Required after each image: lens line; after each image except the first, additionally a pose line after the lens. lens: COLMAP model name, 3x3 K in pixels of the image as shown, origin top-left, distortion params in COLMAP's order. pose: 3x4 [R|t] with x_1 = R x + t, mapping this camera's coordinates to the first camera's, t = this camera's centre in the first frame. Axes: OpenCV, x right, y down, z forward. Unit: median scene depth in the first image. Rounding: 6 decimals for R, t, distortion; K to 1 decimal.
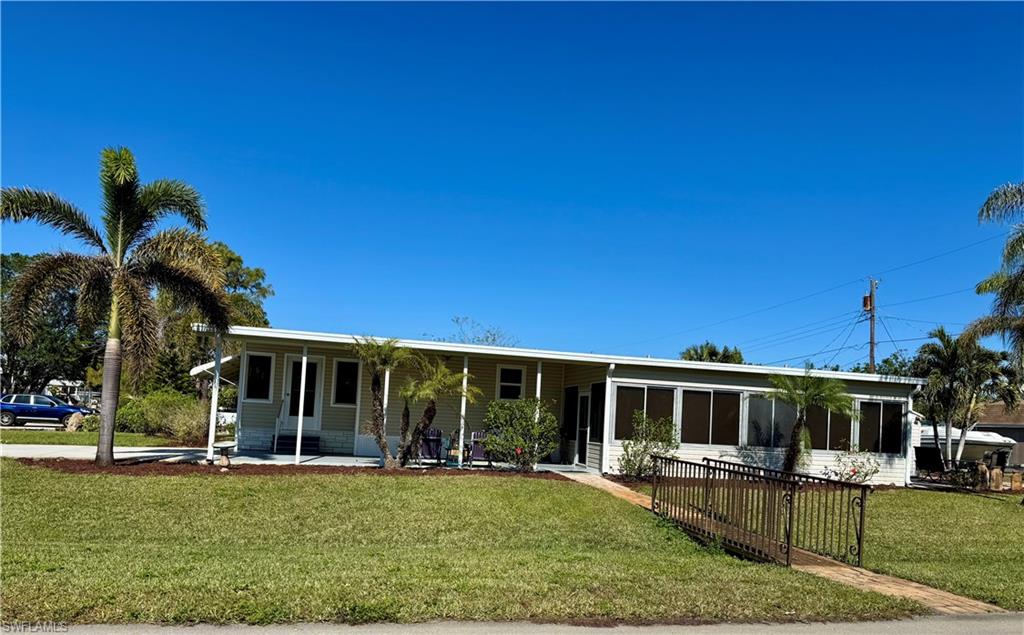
lens RADIAL K [[752.3, 0, 512.0], [0, 752.3, 317.5], [0, 0, 1]] dist [-0.007882, -0.003082]
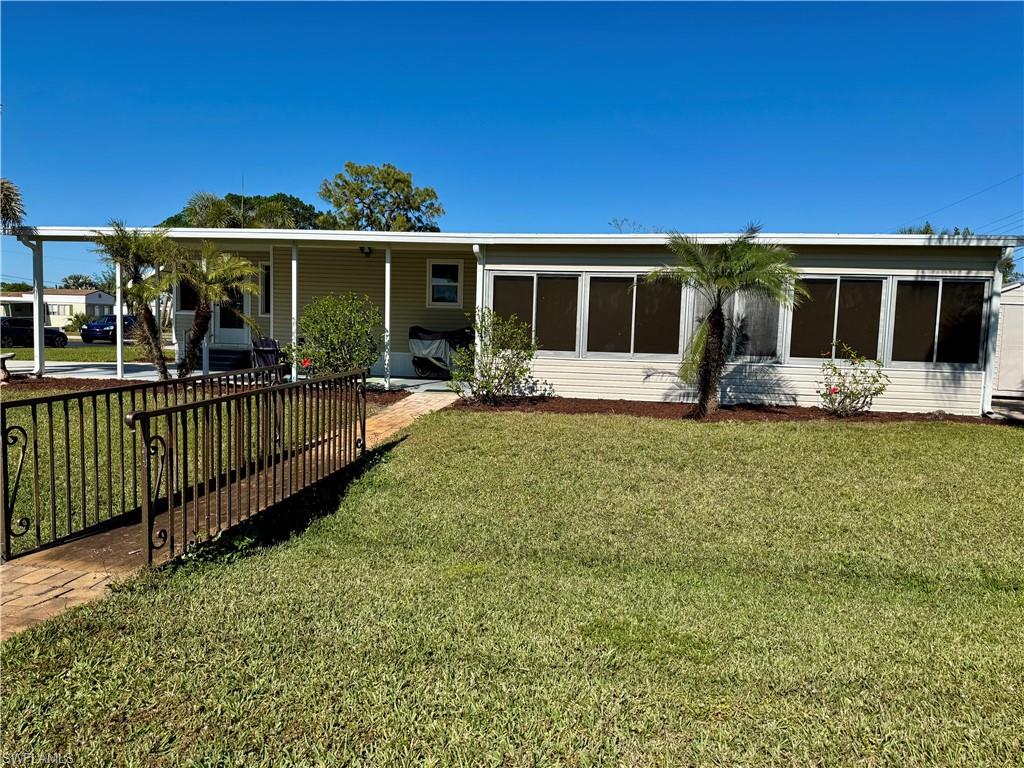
lens RADIAL K [[735.2, 0, 512.0], [0, 735.2, 384.0], [0, 0, 1]] dist [0.067666, -0.006579]
pose [[0.926929, 0.004083, -0.375215, 0.399982], [0.068610, 0.981239, 0.180172, 0.061824], [0.368911, -0.192750, 0.909259, 0.303828]]
